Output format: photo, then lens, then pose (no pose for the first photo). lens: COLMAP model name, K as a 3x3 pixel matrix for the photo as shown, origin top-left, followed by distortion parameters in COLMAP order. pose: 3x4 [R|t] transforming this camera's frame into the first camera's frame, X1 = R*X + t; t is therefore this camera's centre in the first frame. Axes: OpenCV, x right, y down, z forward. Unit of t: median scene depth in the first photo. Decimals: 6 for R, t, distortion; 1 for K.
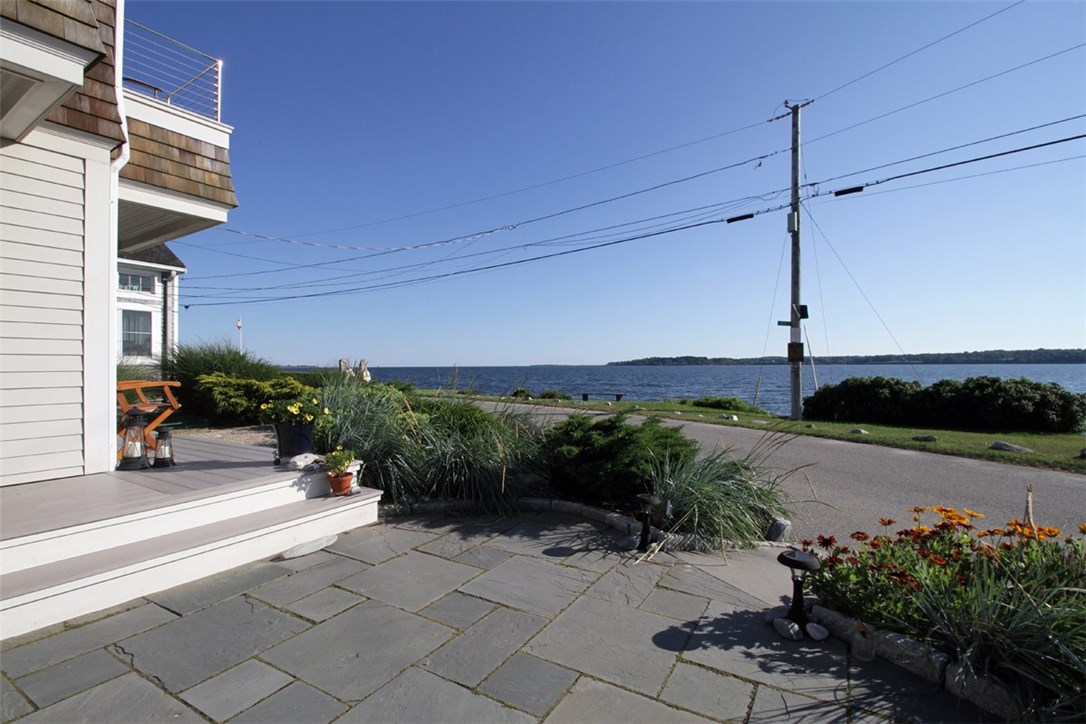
lens RADIAL K [[503.7, 0, 540.7], [0, 503.7, 366.3], [0, 0, 1]] dist [-0.010757, -0.001311]
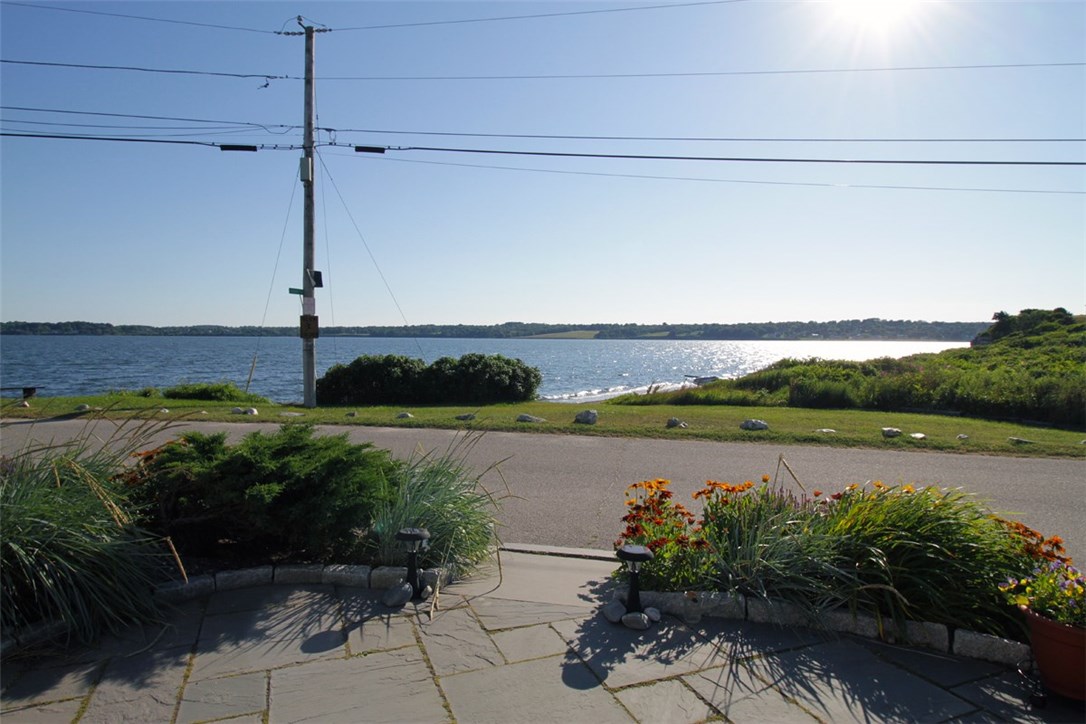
lens RADIAL K [[628.1, 0, 543.7], [0, 628.1, 363.0], [0, 0, 1]] dist [0.000458, -0.006555]
pose [[0.603887, -0.022698, 0.796747, -0.110385], [-0.008996, 0.999337, 0.035288, -0.009622], [-0.797019, -0.028477, 0.603282, 0.064381]]
